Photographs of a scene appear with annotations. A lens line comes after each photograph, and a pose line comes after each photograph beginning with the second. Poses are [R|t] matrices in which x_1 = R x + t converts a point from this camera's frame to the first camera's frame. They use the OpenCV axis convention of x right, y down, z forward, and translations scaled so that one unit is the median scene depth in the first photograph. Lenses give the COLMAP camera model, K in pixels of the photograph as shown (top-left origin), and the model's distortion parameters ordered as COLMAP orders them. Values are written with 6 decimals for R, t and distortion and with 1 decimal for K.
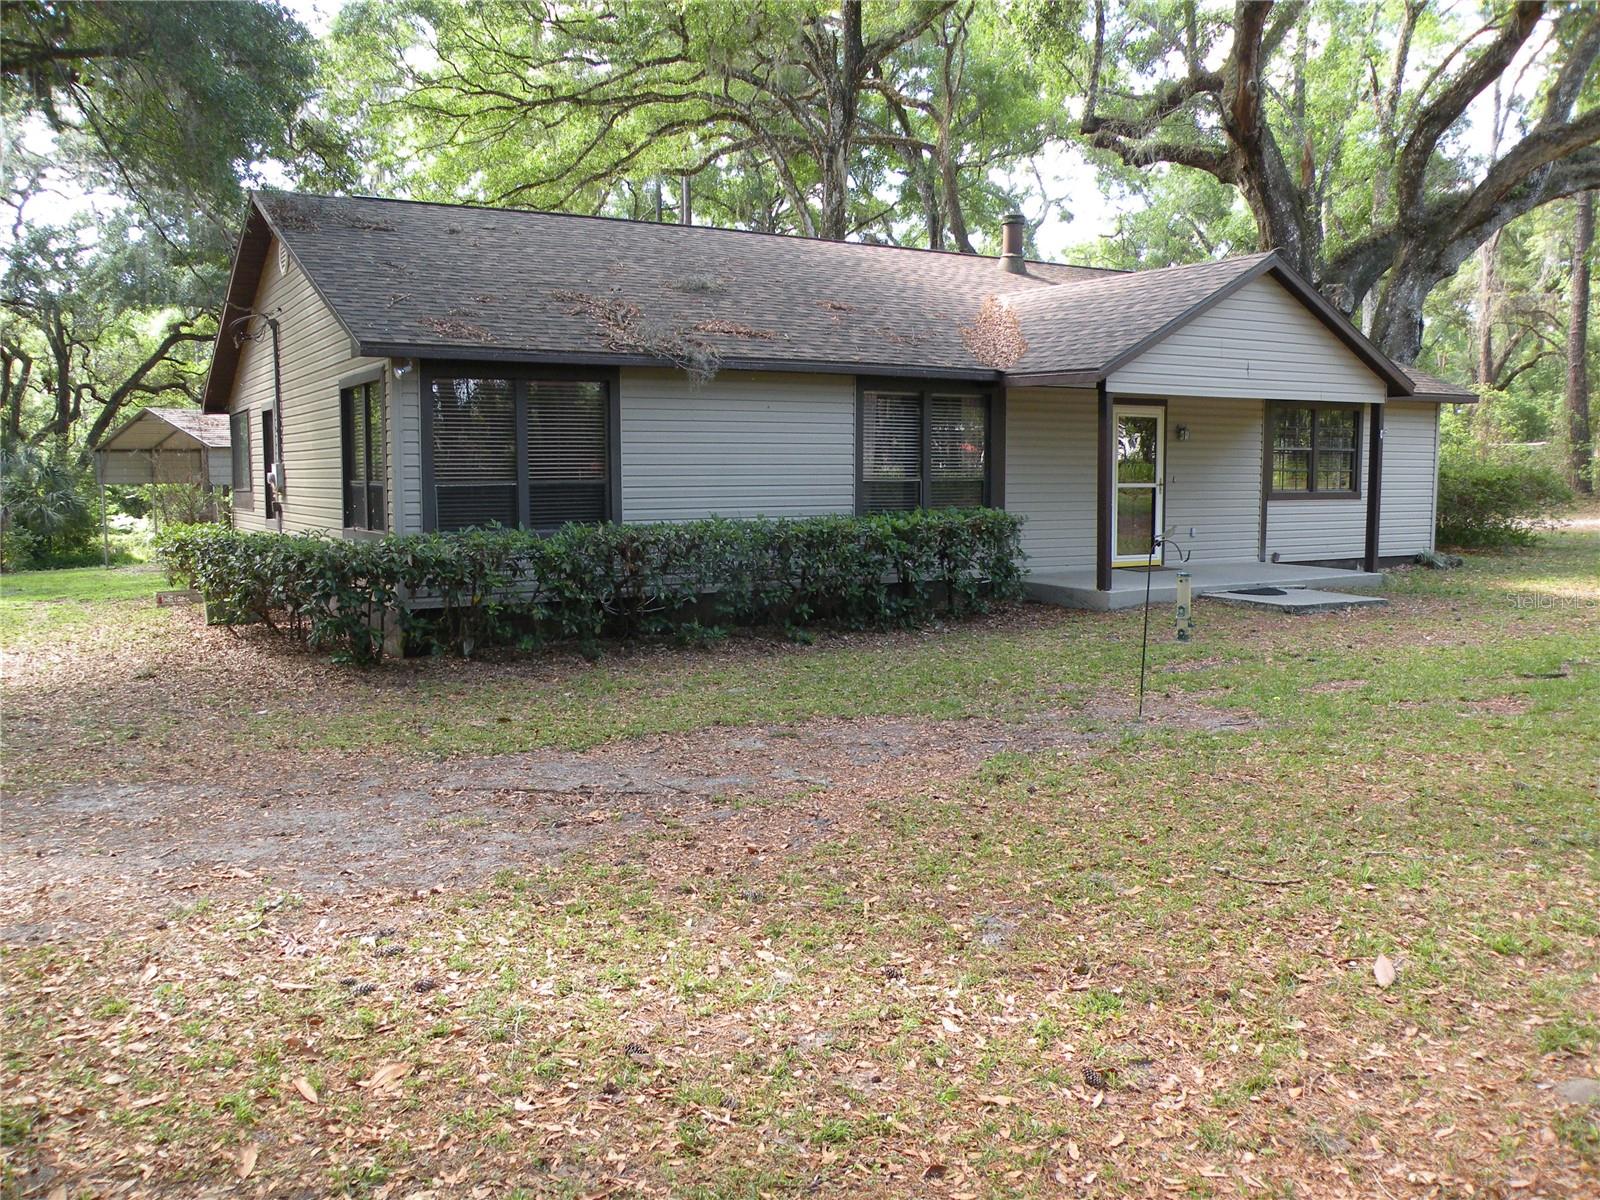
lens RADIAL K [[1316.4, 0, 796.2], [0, 1316.4, 613.1], [0, 0, 1]] dist [-0.149002, 0.152539]
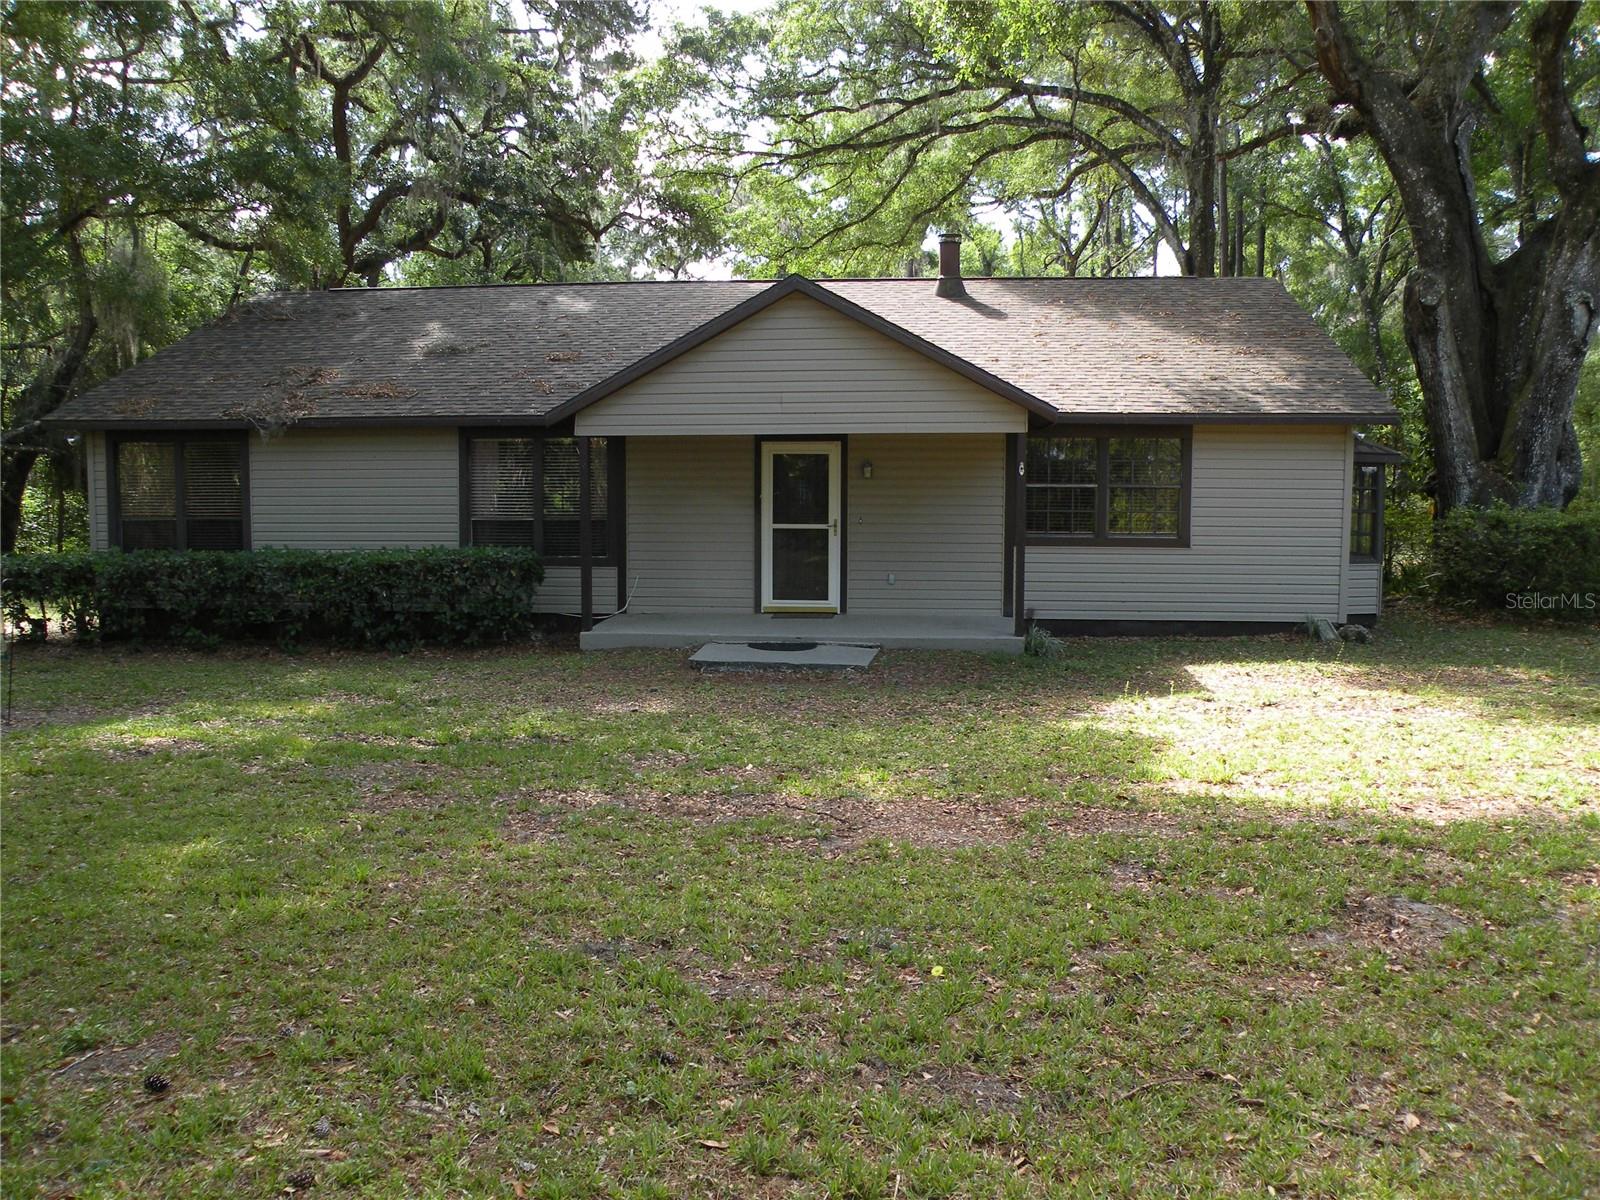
lens RADIAL K [[1316.4, 0, 796.2], [0, 1316.4, 613.1], [0, 0, 1]] dist [-0.149002, 0.152539]
pose [[0.811921, 0.062344, -0.580428, 0.943192], [-0.068331, 0.997596, 0.011568, -0.053370], [0.579754, 0.030269, 0.814229, 0.256569]]
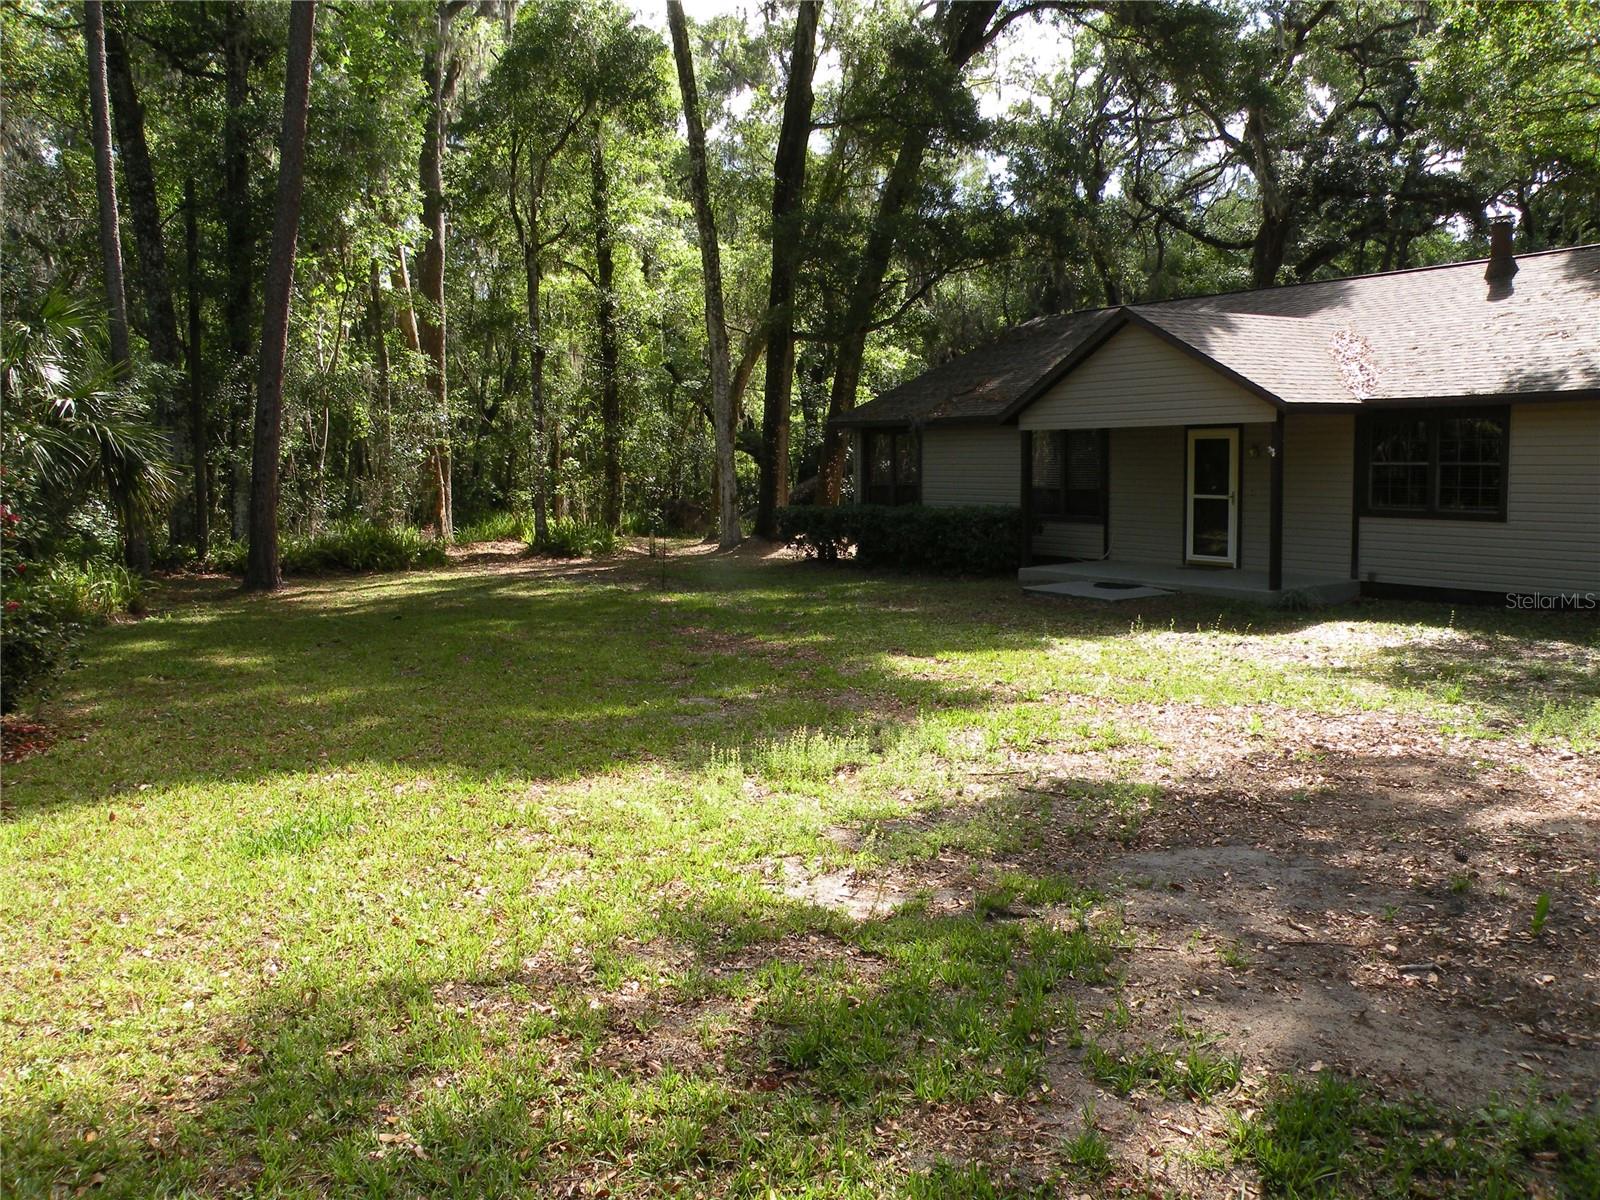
lens RADIAL K [[1329.3, 0, 802.6], [0, 1329.3, 607.5], [0, 0, 1]] dist [-0.138759, 0.156812]
pose [[0.053871, 0.117924, -0.991560, 1.658369], [-0.091578, 0.989401, 0.112692, -0.114309], [0.994340, 0.084734, 0.064099, 0.648860]]
